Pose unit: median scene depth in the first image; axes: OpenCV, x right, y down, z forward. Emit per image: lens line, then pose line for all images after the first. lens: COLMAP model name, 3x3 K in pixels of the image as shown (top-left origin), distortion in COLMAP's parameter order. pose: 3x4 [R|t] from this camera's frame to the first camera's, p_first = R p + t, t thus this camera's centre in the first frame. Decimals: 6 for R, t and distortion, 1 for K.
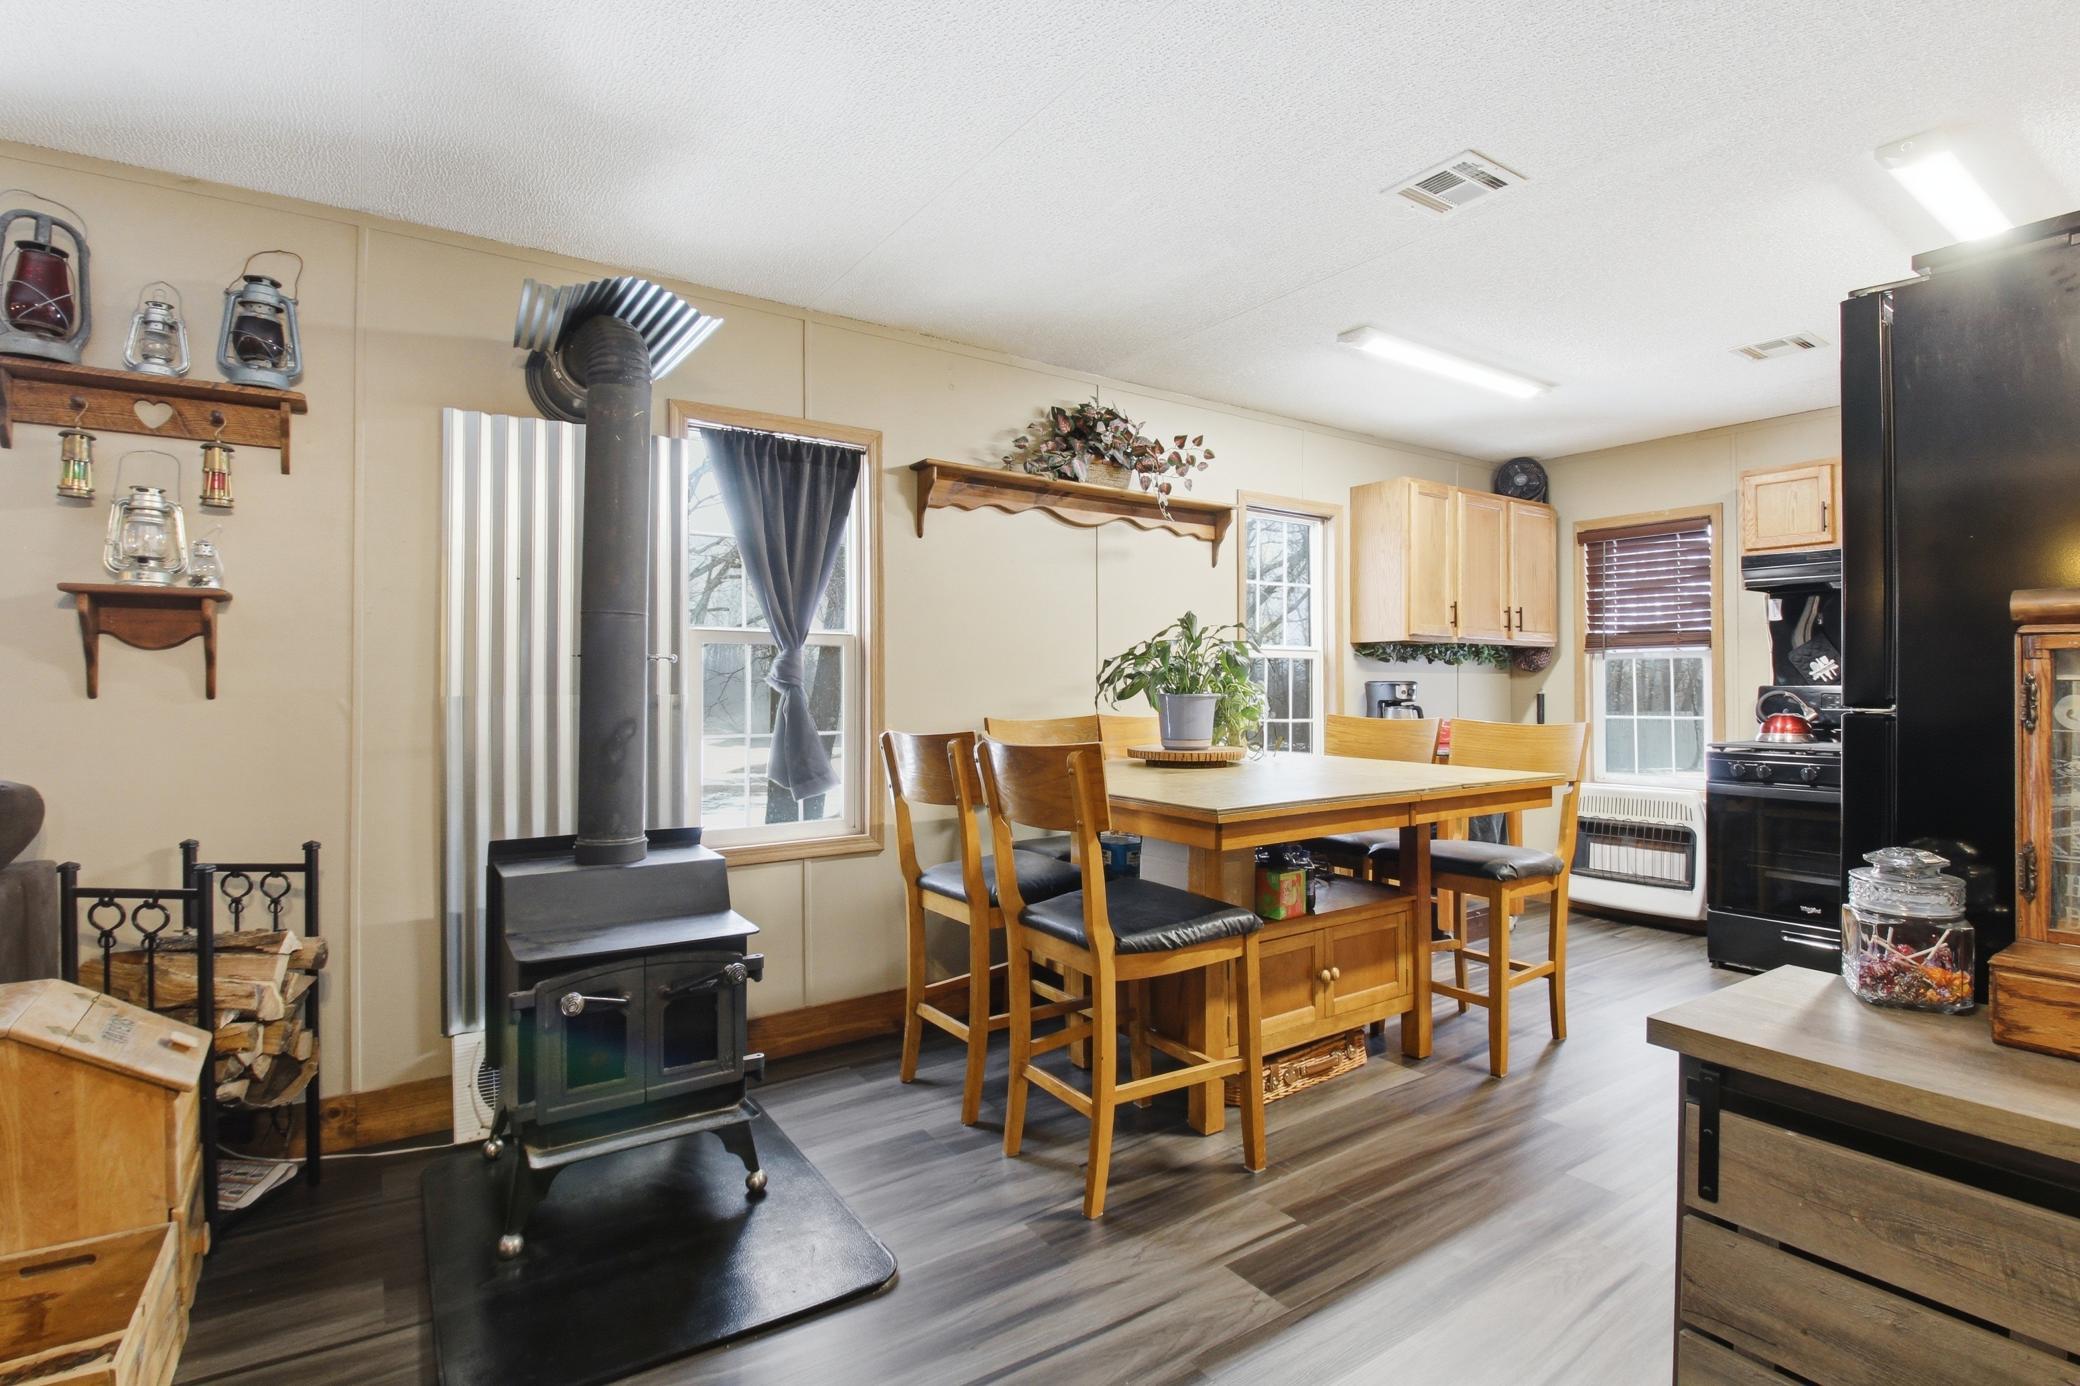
lens RADIAL K [[989.6, 0, 1039.6], [0, 989.6, 683.1], [0, 0, 1]] dist [-0.009802, -0.006130]
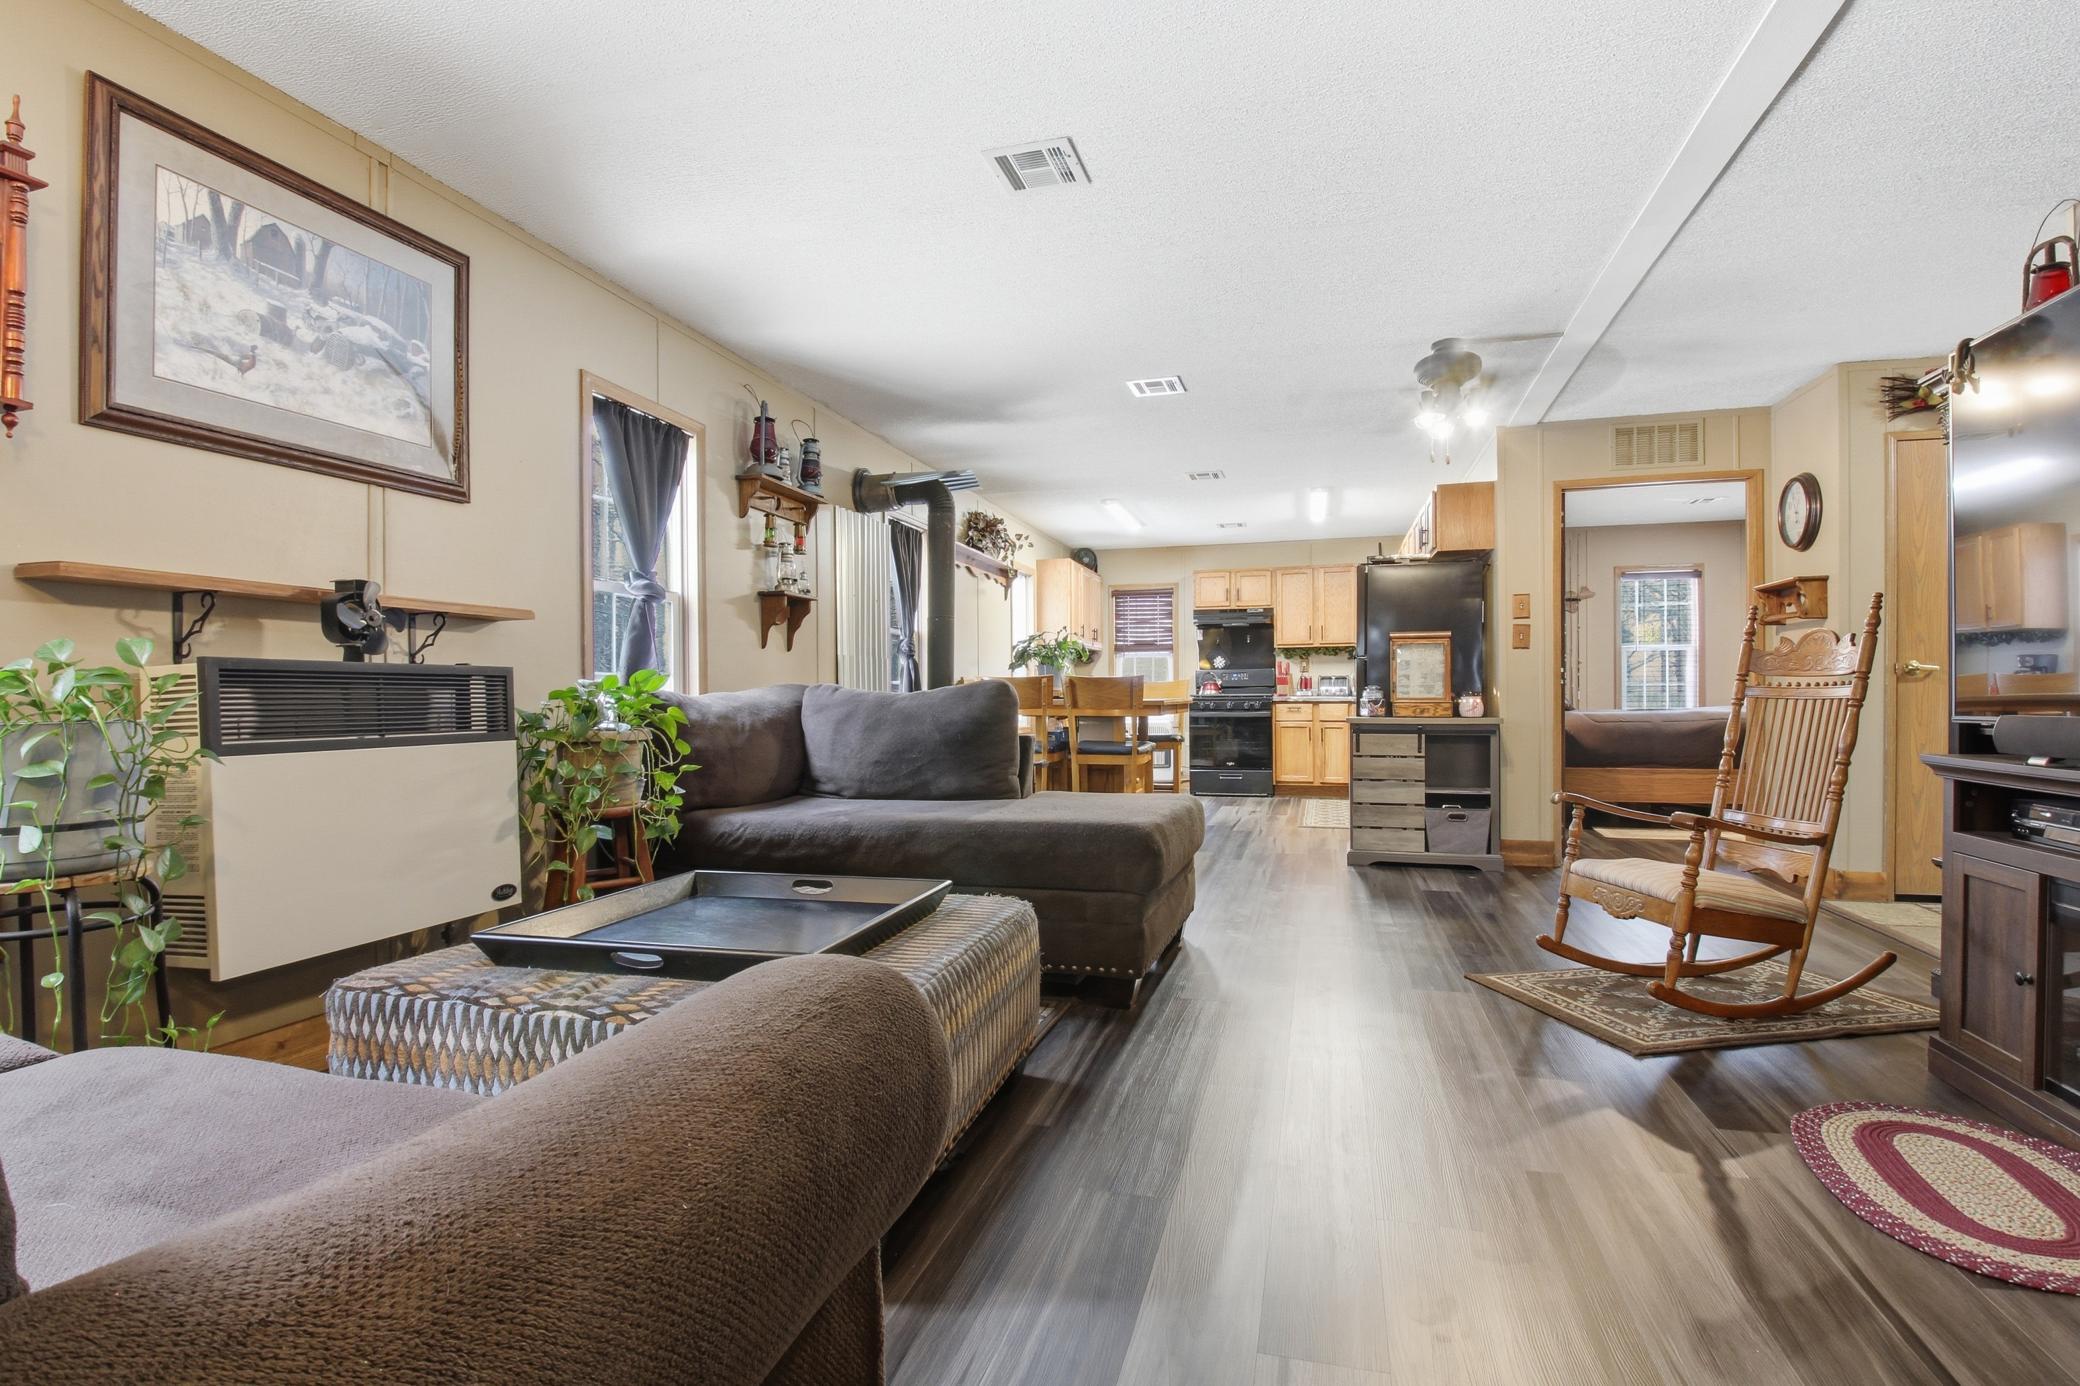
lens RADIAL K [[989.6, 0, 1049.2], [0, 989.6, 708.7], [0, 0, 1]] dist [-0.009802, -0.006130]
pose [[0.759749, -0.012496, 0.650097, -1.693557], [0.004366, 0.999891, 0.014117, 0.102589], [-0.650202, -0.007887, 0.759720, -0.805879]]
